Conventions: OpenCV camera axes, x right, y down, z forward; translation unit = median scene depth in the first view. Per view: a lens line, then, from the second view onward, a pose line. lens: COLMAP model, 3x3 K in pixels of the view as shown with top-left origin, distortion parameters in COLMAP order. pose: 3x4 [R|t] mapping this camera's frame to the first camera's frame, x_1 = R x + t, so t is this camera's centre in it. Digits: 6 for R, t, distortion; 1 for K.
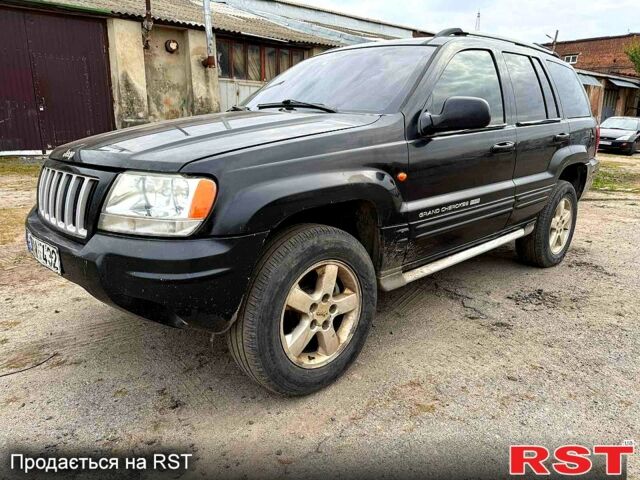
lens RADIAL K [[454.8, 0, 320.0], [0, 454.8, 240.0], [0, 0, 1]] dist [0.107565, -0.159396]
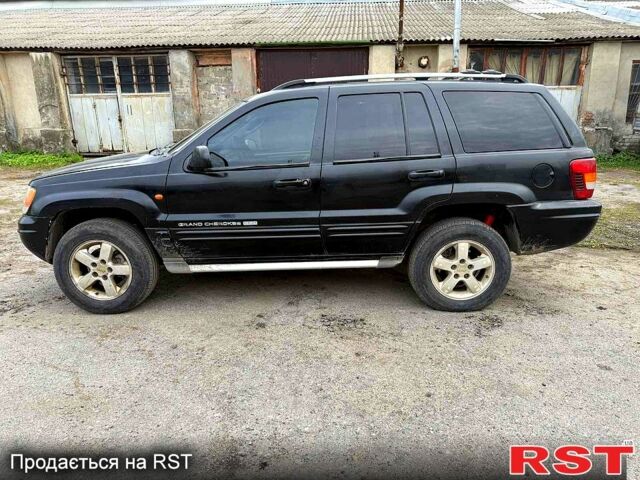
lens RADIAL K [[454.8, 0, 320.0], [0, 454.8, 240.0], [0, 0, 1]] dist [0.107565, -0.159396]
pose [[0.713744, 0.163765, -0.680992, 1.152081], [-0.158778, 0.984800, 0.070410, -0.134953], [0.682172, 0.057872, 0.728898, 0.180017]]
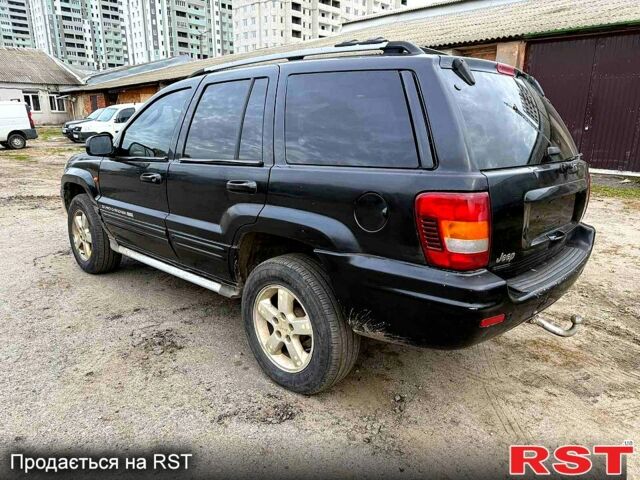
lens RADIAL K [[454.8, 0, 320.0], [0, 454.8, 240.0], [0, 0, 1]] dist [0.107565, -0.159396]
pose [[0.042363, 0.239146, -0.970059, 1.379484], [-0.263554, 0.939215, 0.220033, -0.372780], [0.963714, 0.246341, 0.102816, 1.190289]]
